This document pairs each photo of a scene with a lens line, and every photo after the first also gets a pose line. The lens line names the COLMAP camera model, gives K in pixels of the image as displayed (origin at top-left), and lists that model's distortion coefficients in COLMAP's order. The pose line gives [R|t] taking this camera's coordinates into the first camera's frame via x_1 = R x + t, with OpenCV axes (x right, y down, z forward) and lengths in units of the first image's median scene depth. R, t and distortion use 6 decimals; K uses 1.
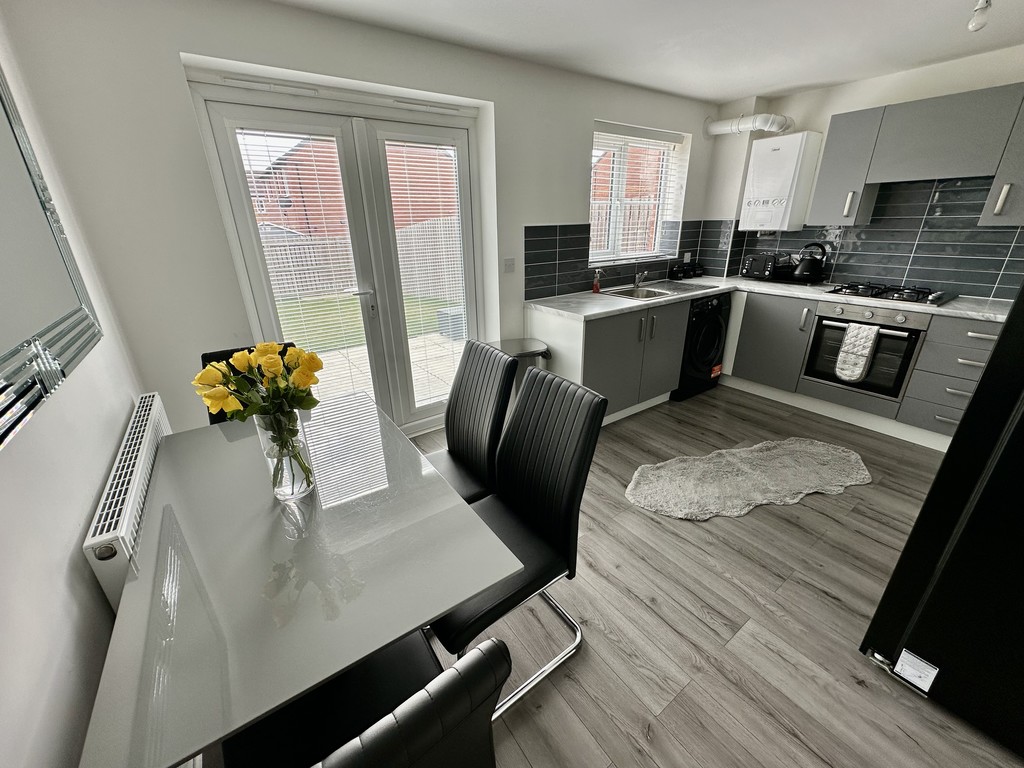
lens RADIAL K [[409.8, 0, 509.5], [0, 409.8, 382.4], [0, 0, 1]] dist [-0.004024, 0.001074]
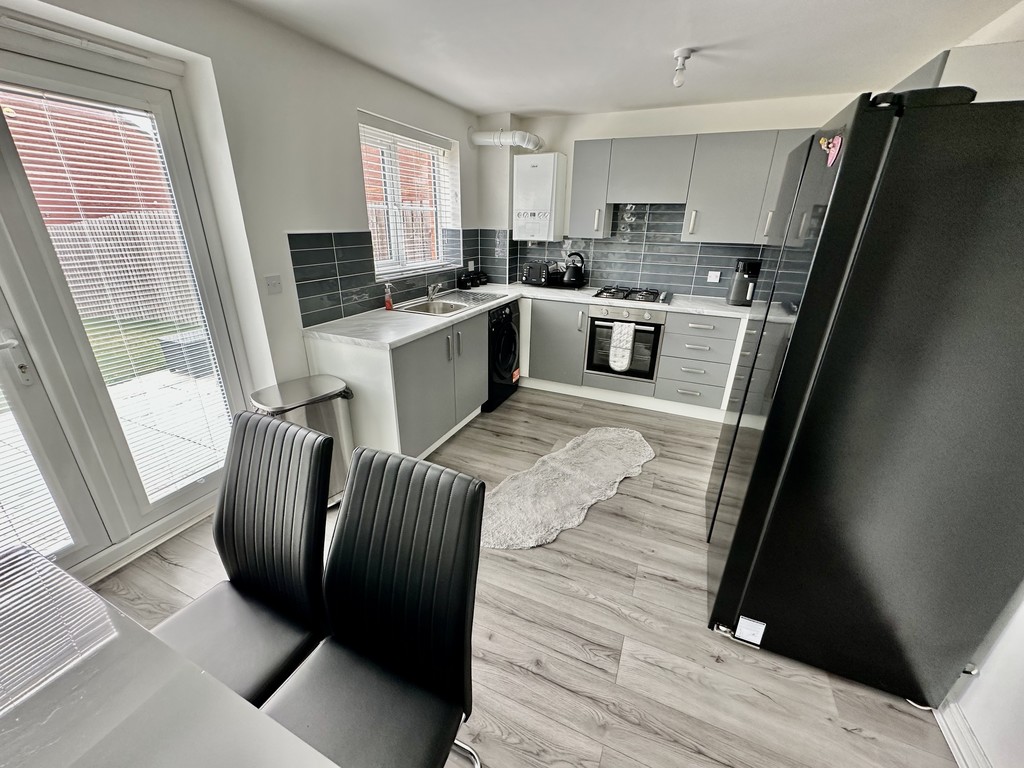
lens RADIAL K [[409.8, 0, 511.5], [0, 409.8, 382.6], [0, 0, 1]] dist [-0.004024, 0.001074]
pose [[0.855759, -0.156633, 0.493094, -0.023149], [0.157562, 0.986699, 0.039982, -0.063484], [-0.492799, 0.043478, 0.869057, 0.125149]]
